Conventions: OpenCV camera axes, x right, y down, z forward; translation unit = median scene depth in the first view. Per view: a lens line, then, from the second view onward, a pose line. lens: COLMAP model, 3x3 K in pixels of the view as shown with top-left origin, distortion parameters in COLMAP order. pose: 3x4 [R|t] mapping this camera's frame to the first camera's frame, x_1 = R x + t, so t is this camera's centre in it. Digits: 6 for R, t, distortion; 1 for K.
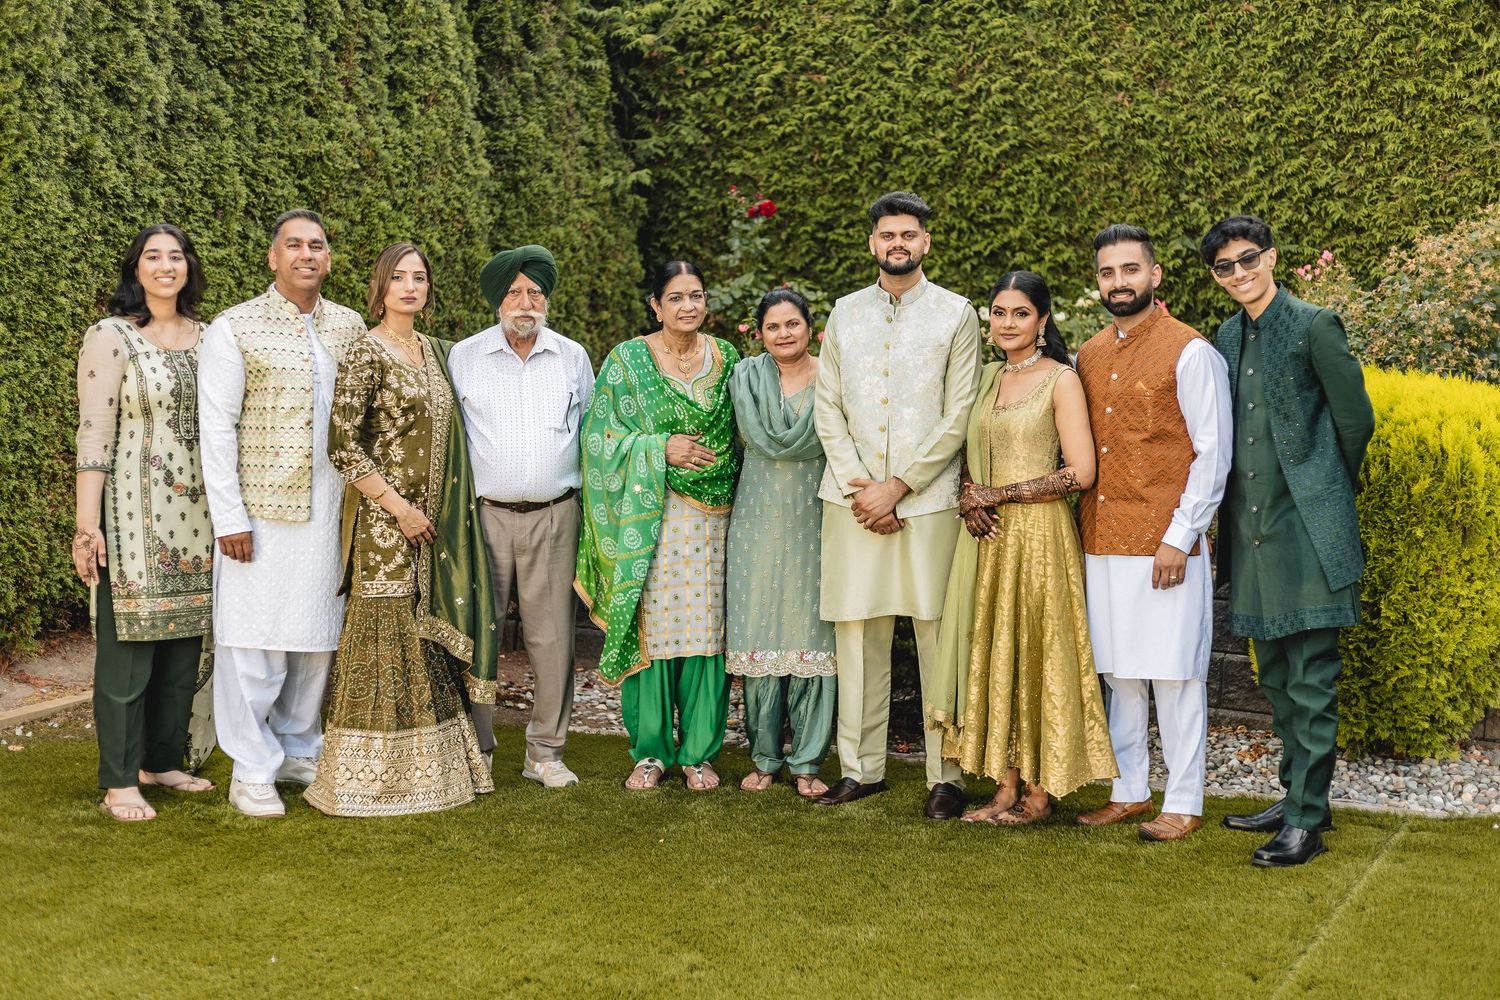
lens RADIAL K [[2165.1, 0, 719.4], [0, 2165.1, 484.8], [0, 0, 1]] dist [0.001148, 0.000000]
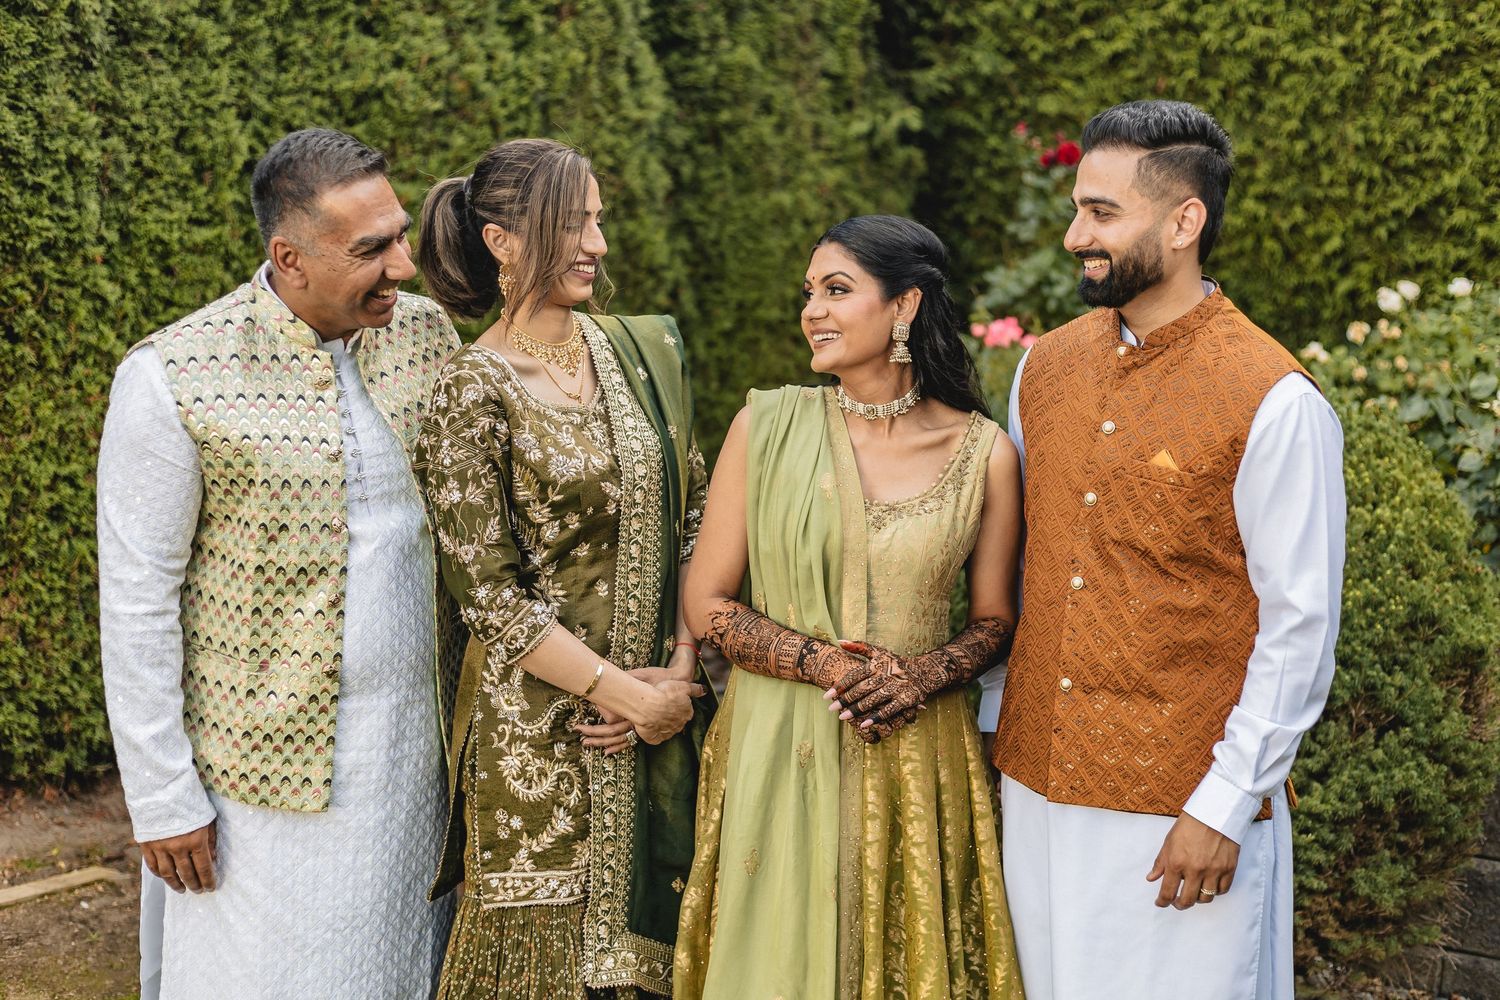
lens RADIAL K [[2256.6, 0, 757.4], [0, 2256.6, 503.7], [0, 0, 1]] dist [0.007586, 0.000000]
pose [[0.981479, -0.005376, -0.191496, 0.058830], [0.006282, 0.999972, 0.004124, -0.019227], [0.191468, -0.005251, 0.981485, 0.265195]]
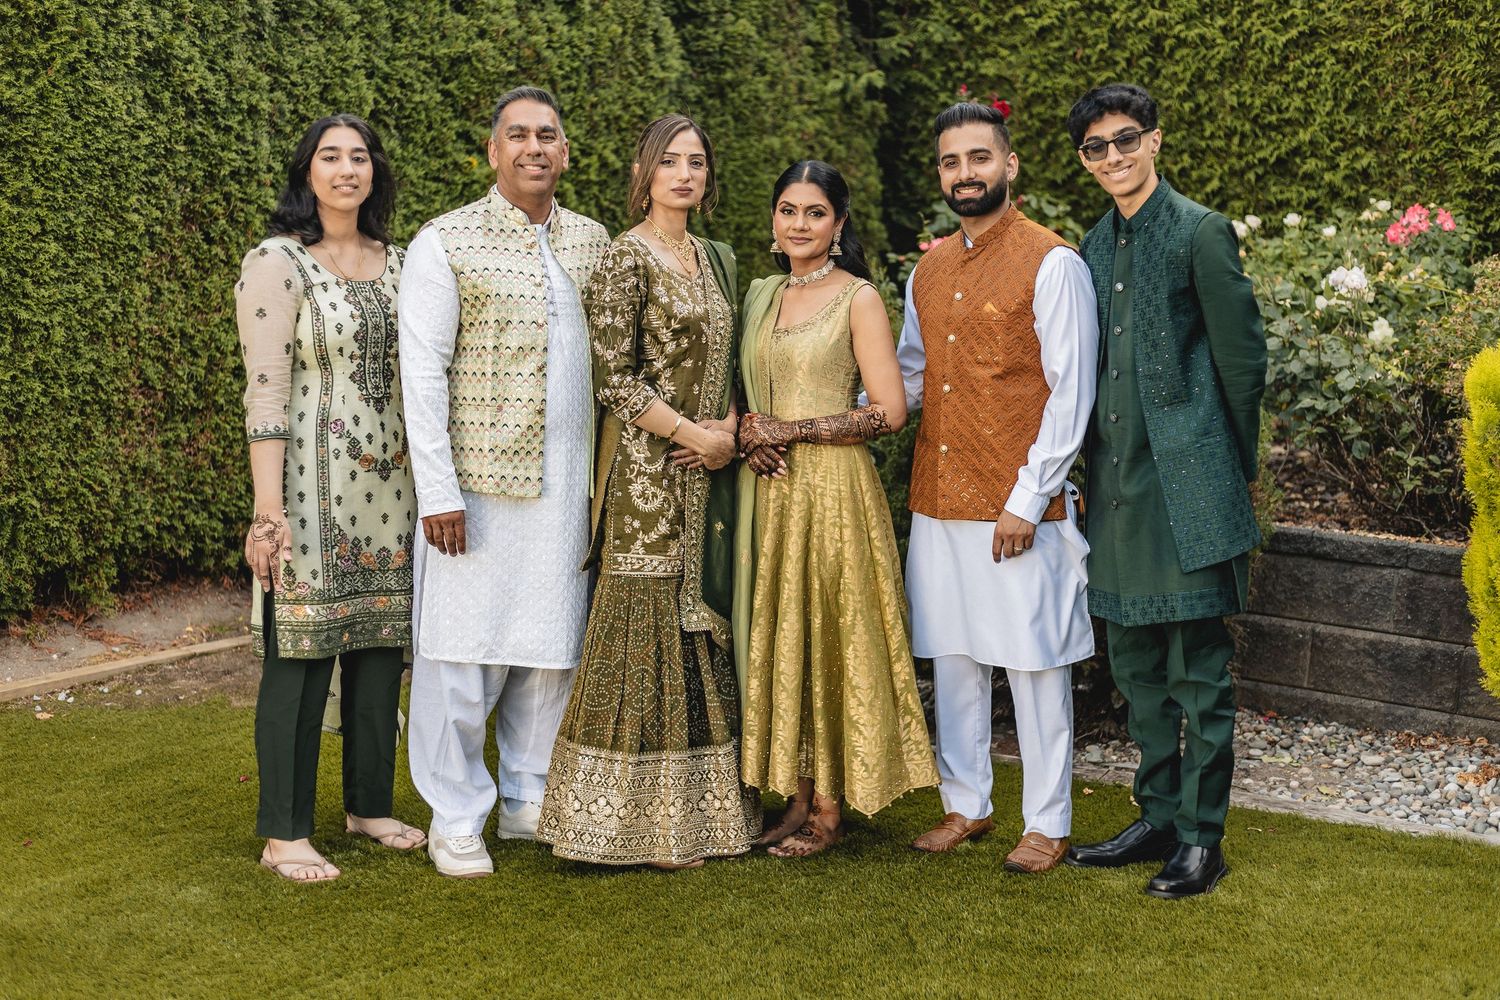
lens RADIAL K [[2165.1, 0, 725.1], [0, 2165.1, 519.8], [0, 0, 1]] dist [0.001148, 0.000000]
pose [[0.981611, 0.016662, -0.190161, 0.078172], [-0.007976, 0.998893, 0.046352, -0.002366], [0.190723, -0.043983, 0.980658, 0.111008]]
